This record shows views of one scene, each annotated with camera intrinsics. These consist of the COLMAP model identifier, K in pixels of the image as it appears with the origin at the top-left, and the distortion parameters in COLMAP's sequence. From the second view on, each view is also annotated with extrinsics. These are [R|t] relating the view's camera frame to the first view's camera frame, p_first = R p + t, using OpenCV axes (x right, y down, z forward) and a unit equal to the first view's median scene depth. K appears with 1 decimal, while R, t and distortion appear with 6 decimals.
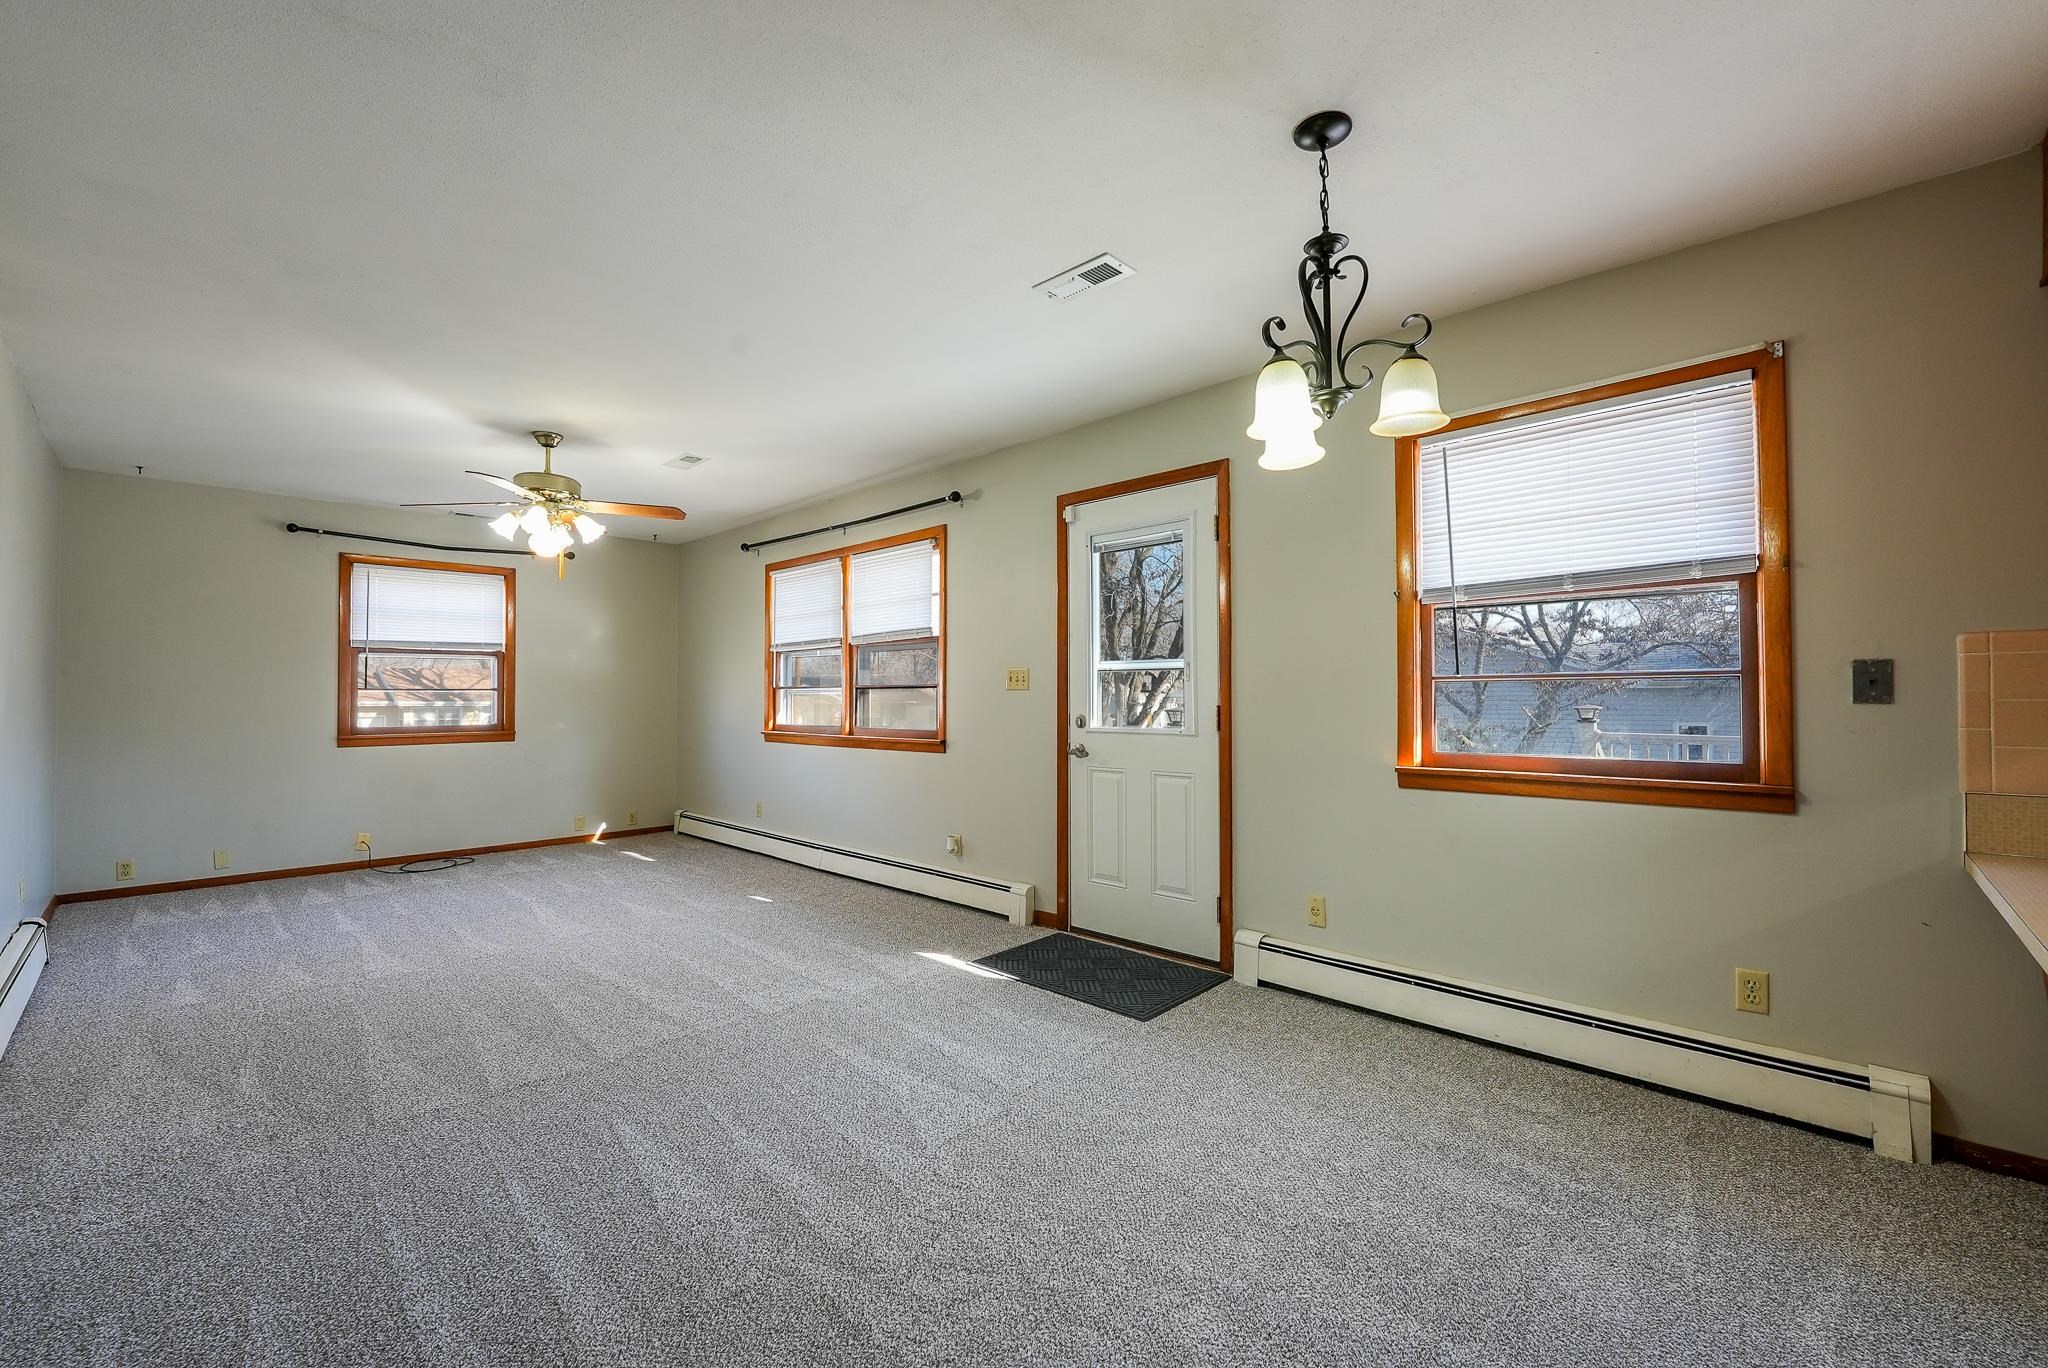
lens RADIAL K [[833.6, 0, 1022.9], [0, 833.6, 684.9], [0, 0, 1]] dist [-0.008153, -0.000982]
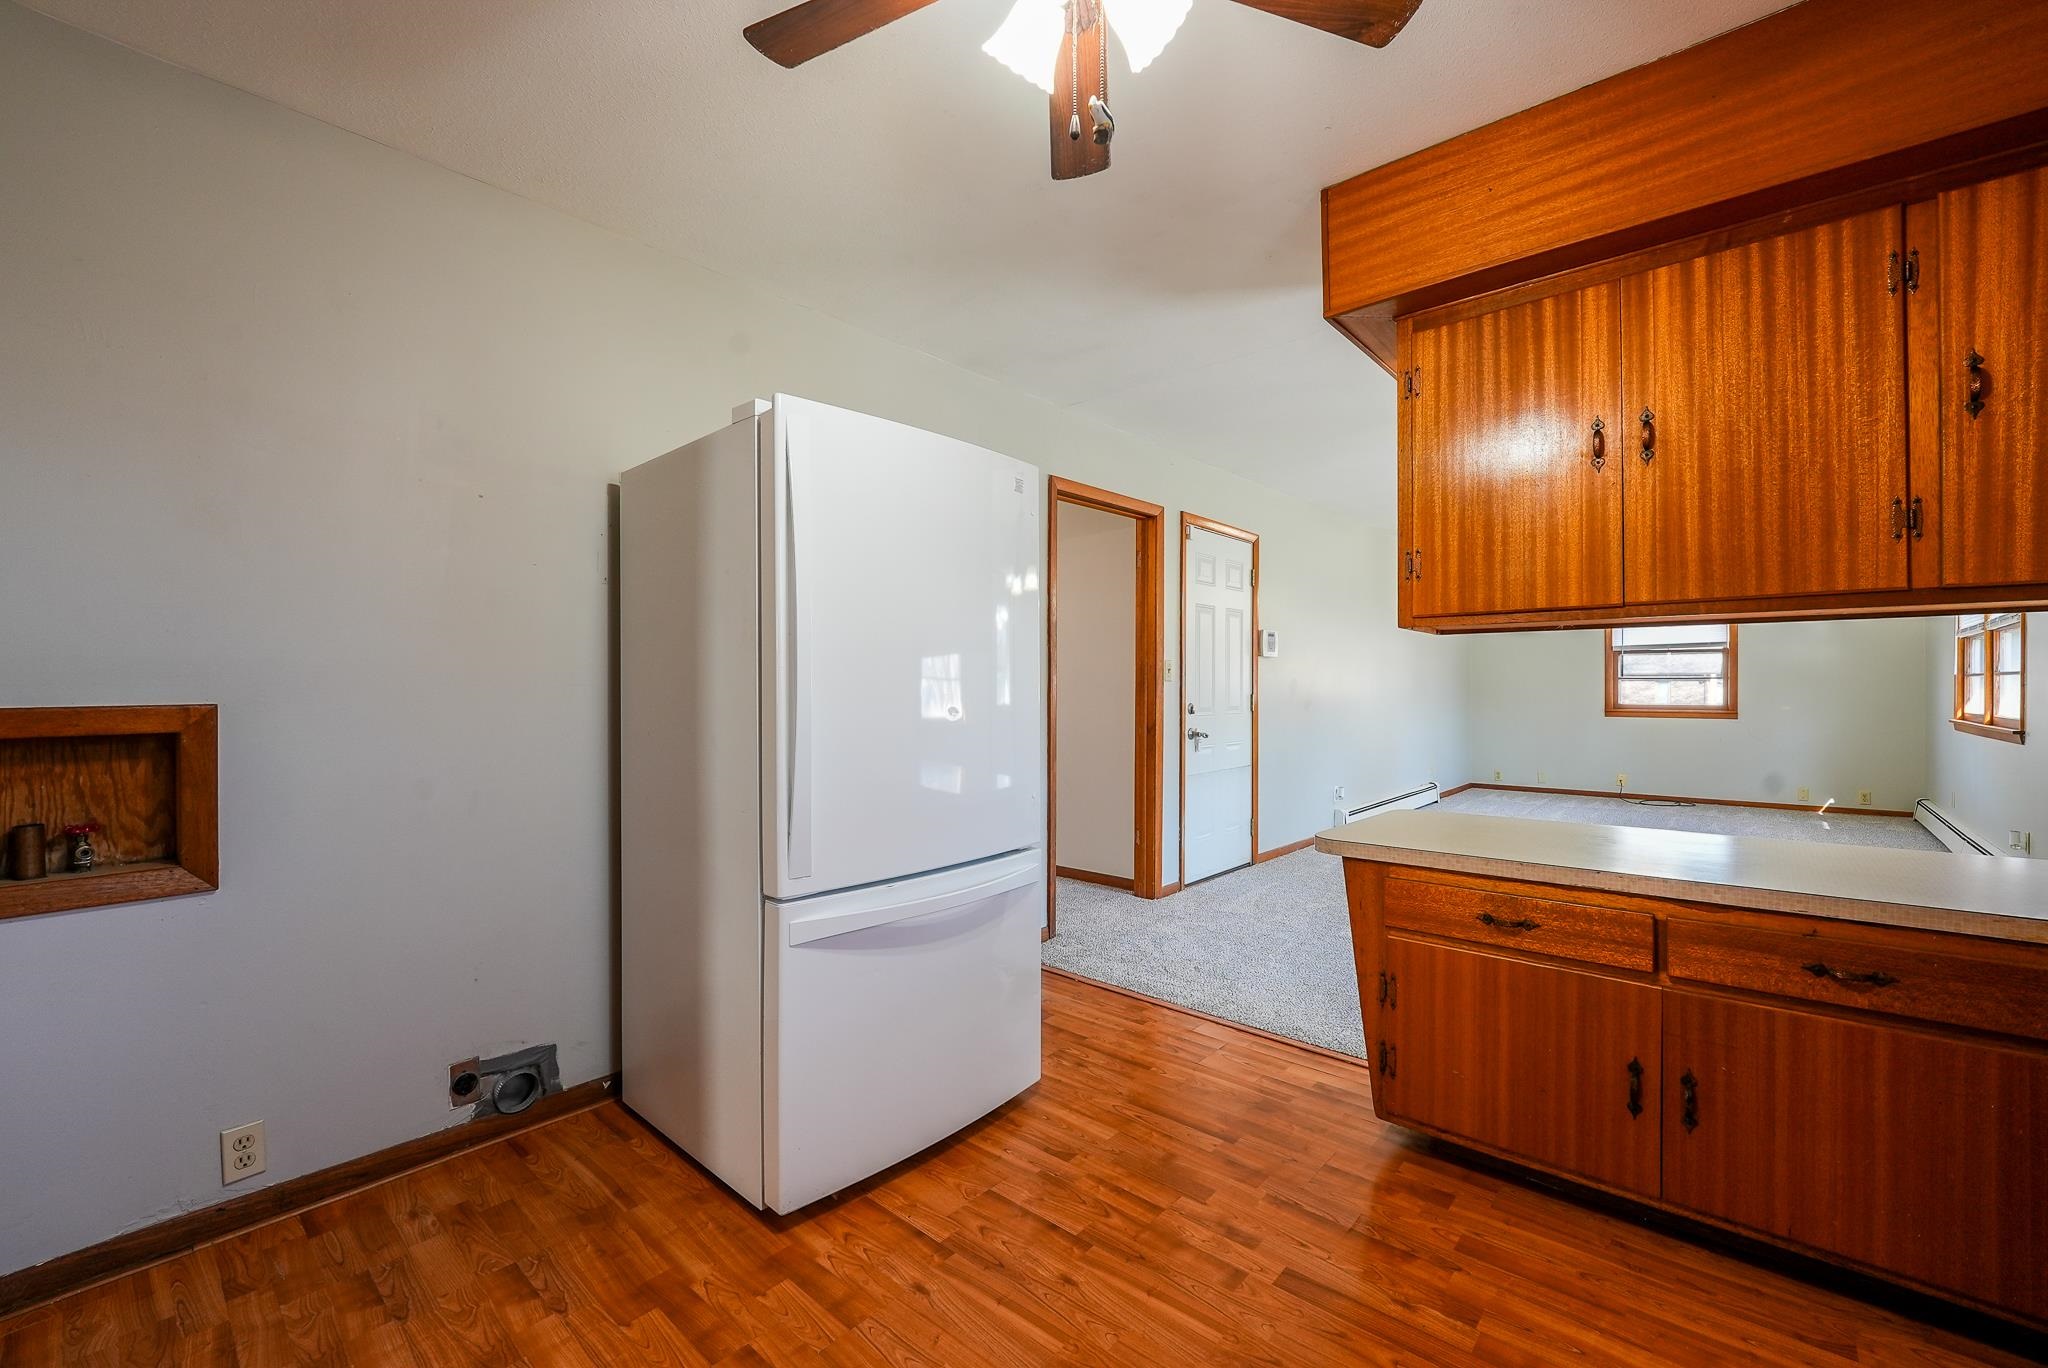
lens RADIAL K [[841.0, 0, 1029.1], [0, 841.0, 682.4], [0, 0, 1]] dist [-0.006717, -0.000112]
pose [[0.049528, 0.000796, -0.998772, 0.917092], [0.013726, 0.999905, 0.001478, -0.006748], [0.998678, -0.013782, 0.049512, -0.194468]]
